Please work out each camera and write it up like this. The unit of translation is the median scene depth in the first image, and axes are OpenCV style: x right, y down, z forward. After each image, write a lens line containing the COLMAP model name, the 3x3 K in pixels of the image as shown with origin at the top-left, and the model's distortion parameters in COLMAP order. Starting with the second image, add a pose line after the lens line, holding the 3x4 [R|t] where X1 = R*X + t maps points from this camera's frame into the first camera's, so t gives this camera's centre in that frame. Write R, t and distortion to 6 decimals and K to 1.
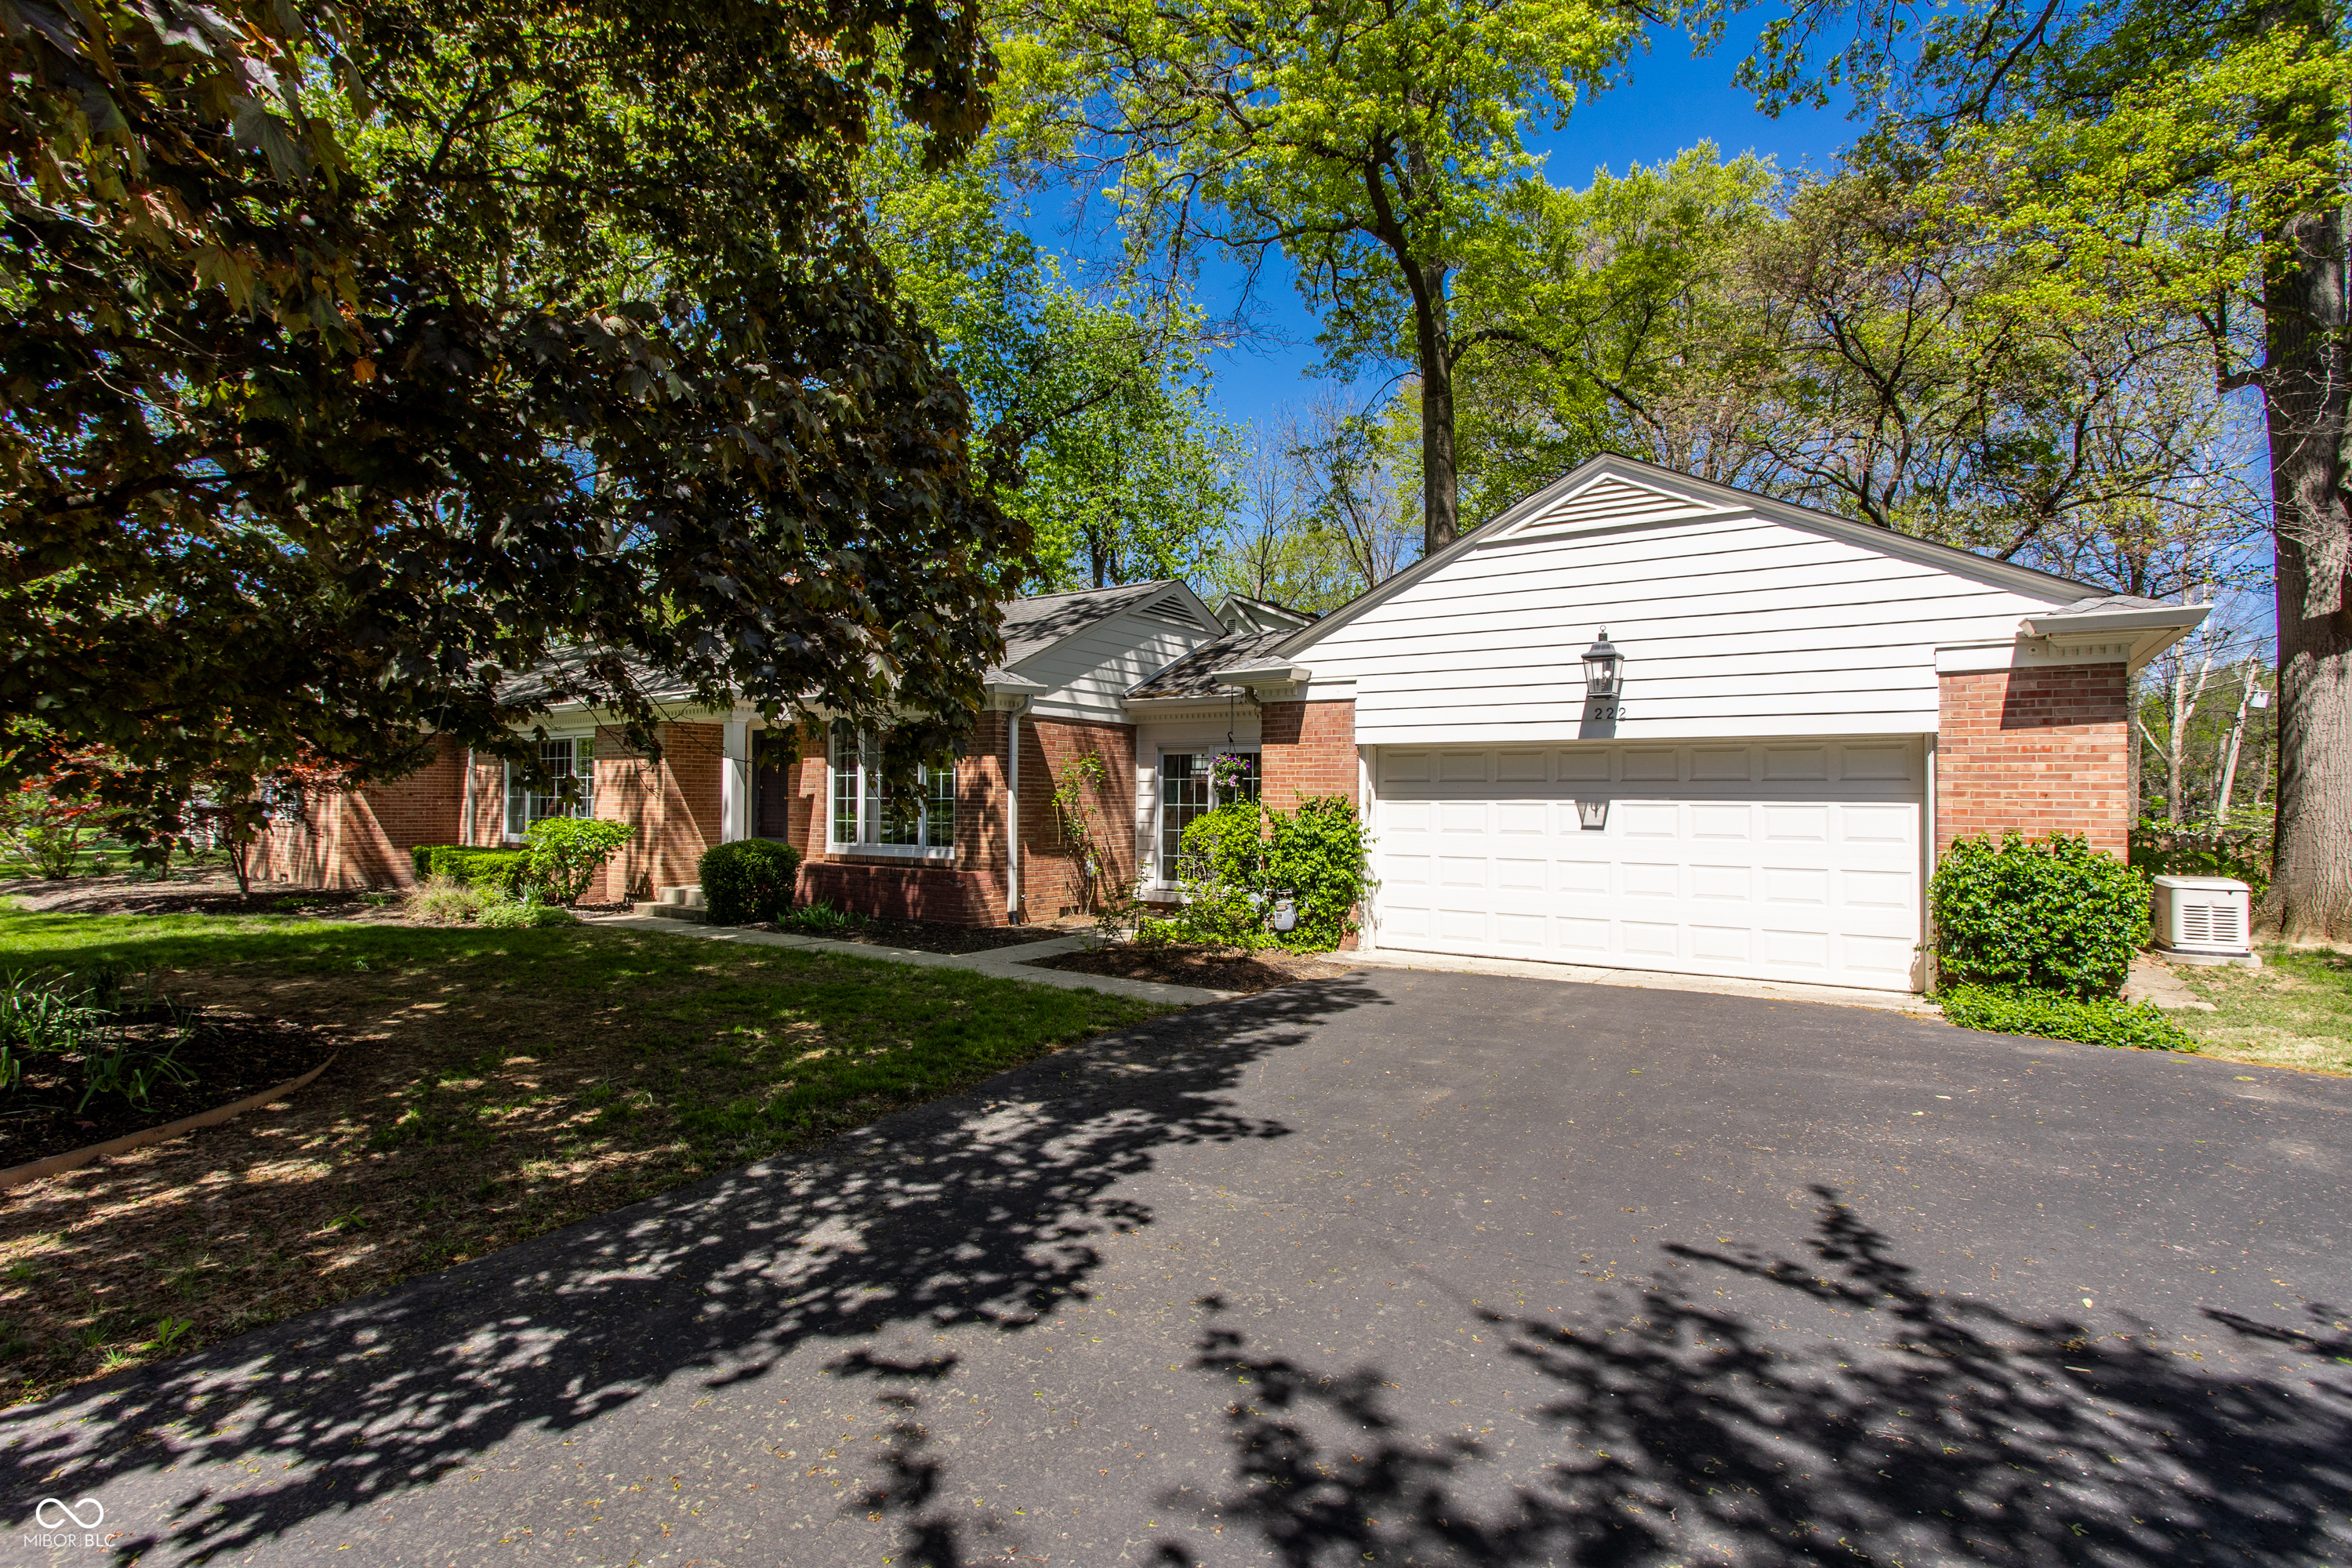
lens RADIAL K [[1045.8, 0, 1224.3], [0, 1045.8, 753.1], [0, 0, 1]] dist [-0.009133, 0.000322]
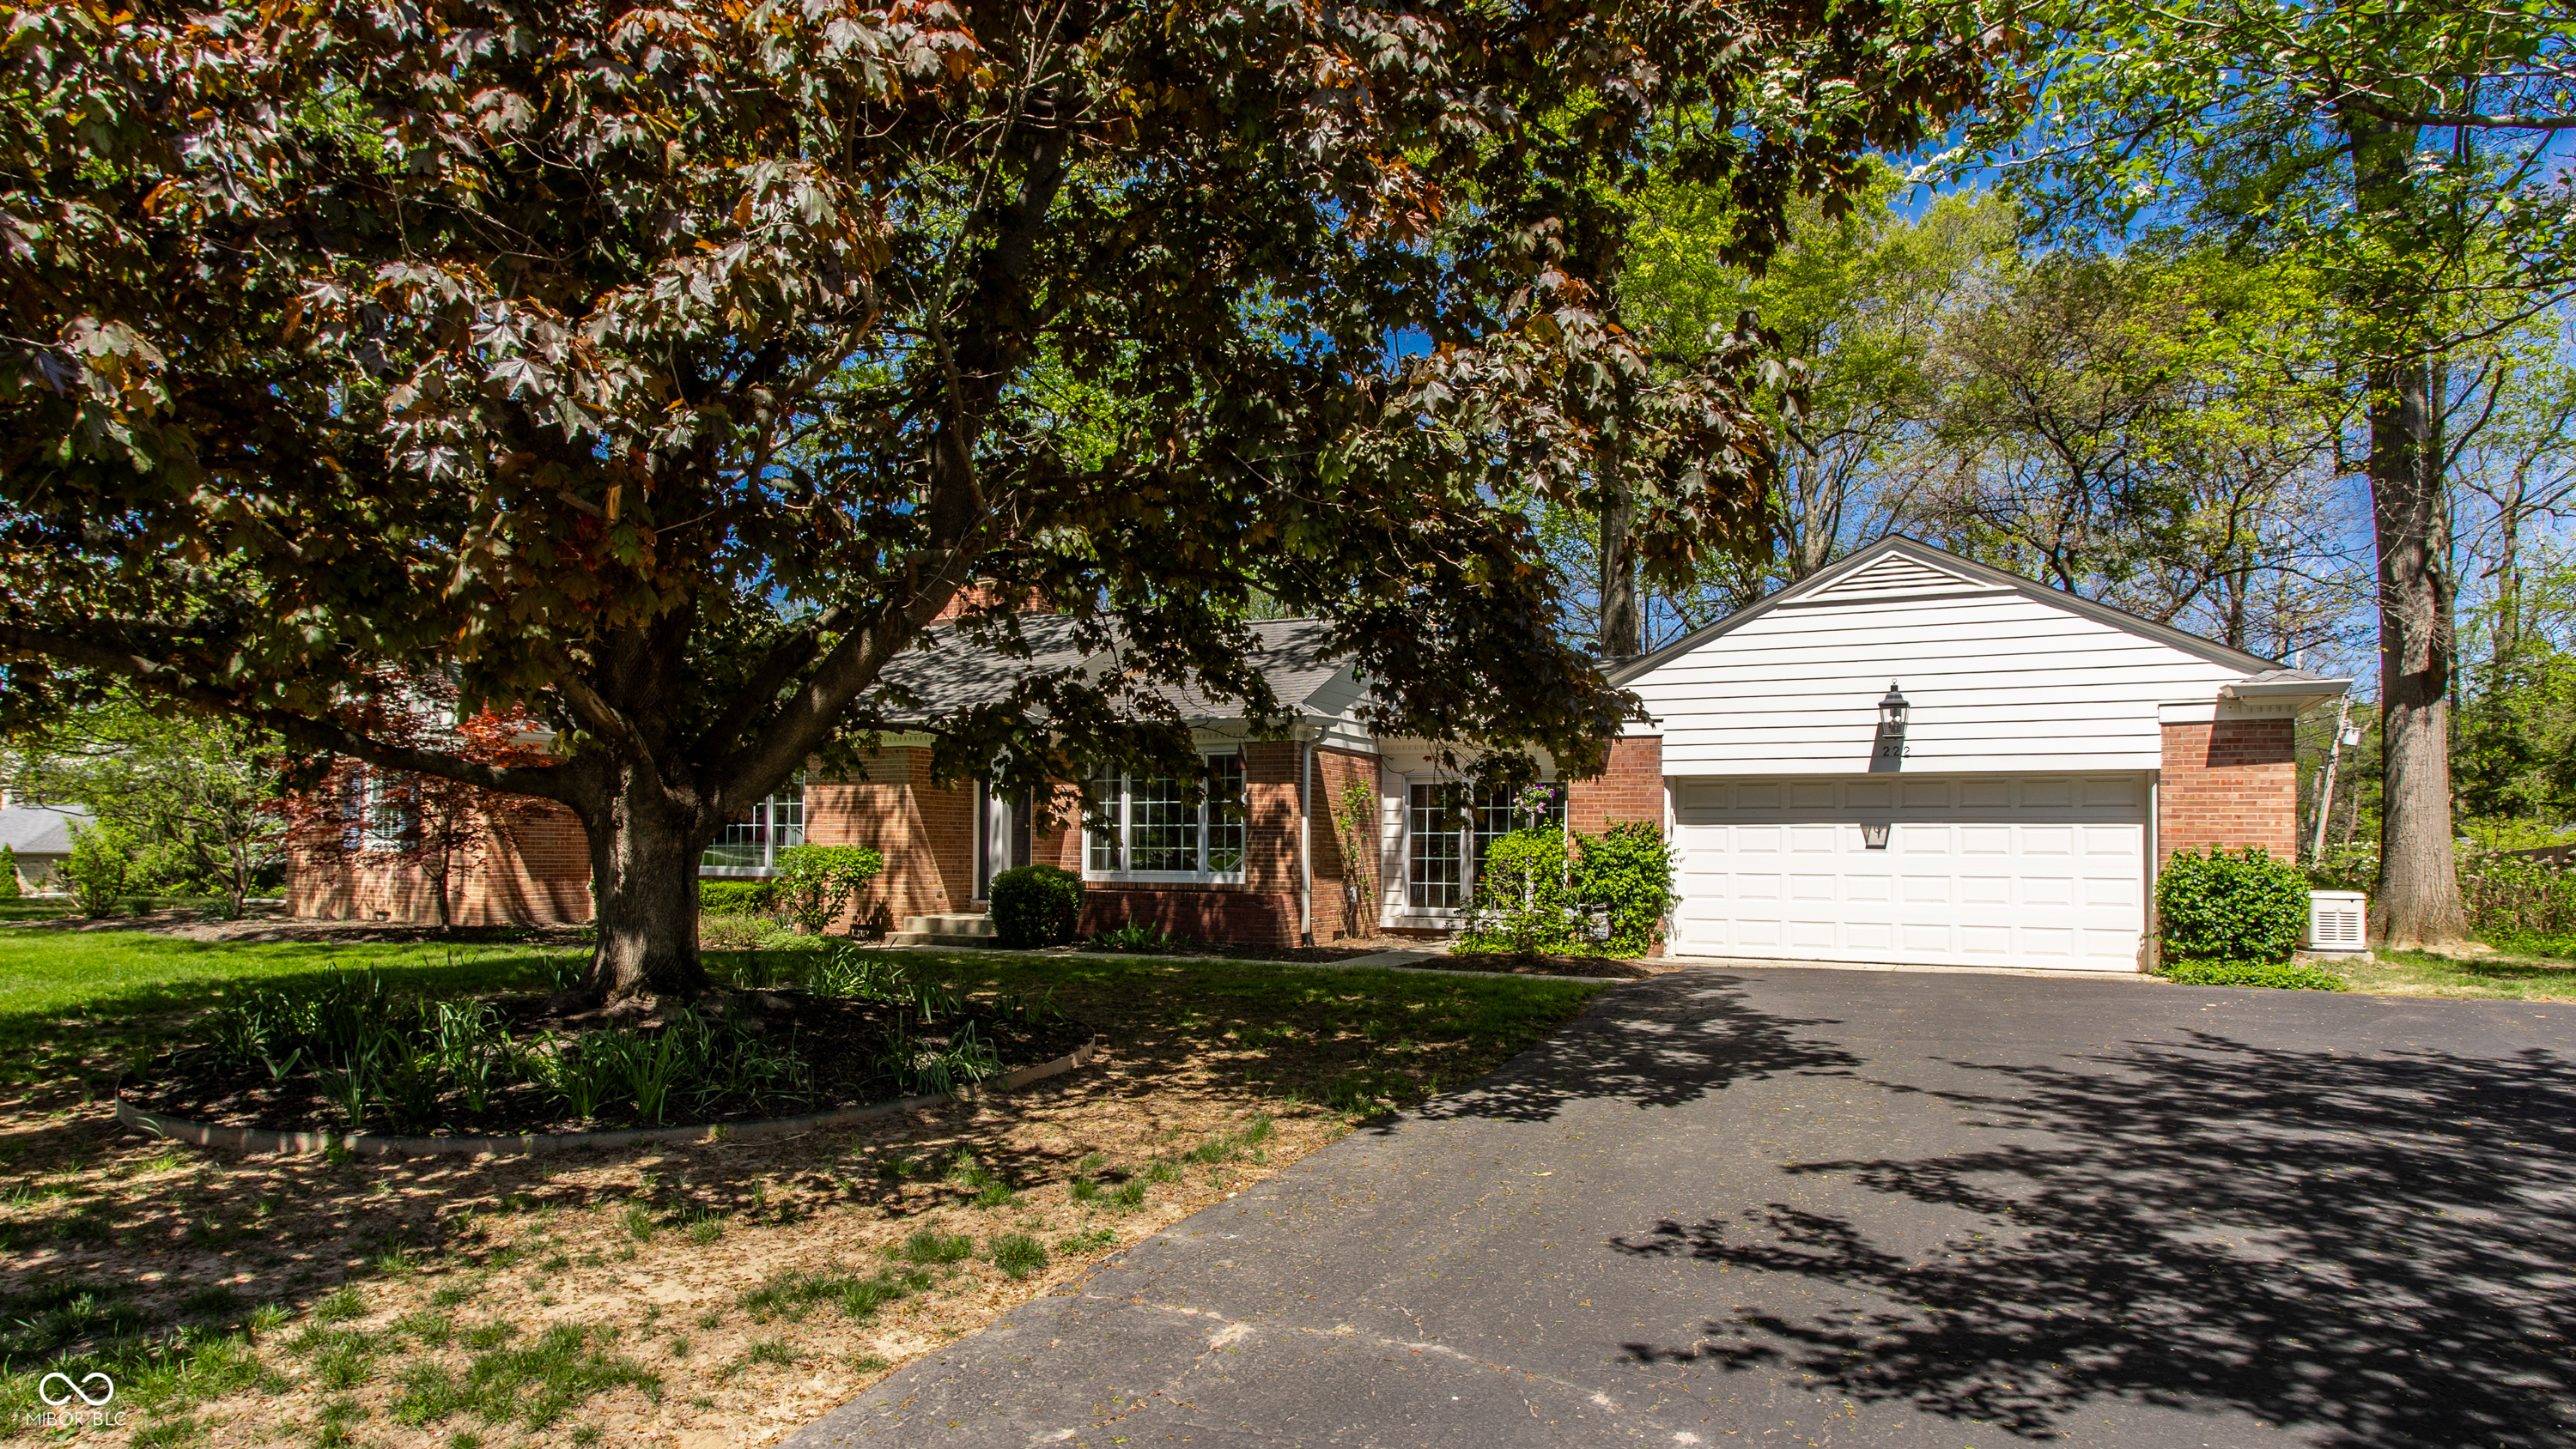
lens RADIAL K [[1346.5, 0, 1284.0], [0, 1346.5, 771.8], [0, 0, 1]] dist [0.000564, -0.030336]
pose [[0.993448, 0.007504, 0.114041, -0.451495], [-0.006175, 0.999909, -0.011999, 0.007865], [-0.114120, 0.011216, 0.993404, -0.407583]]
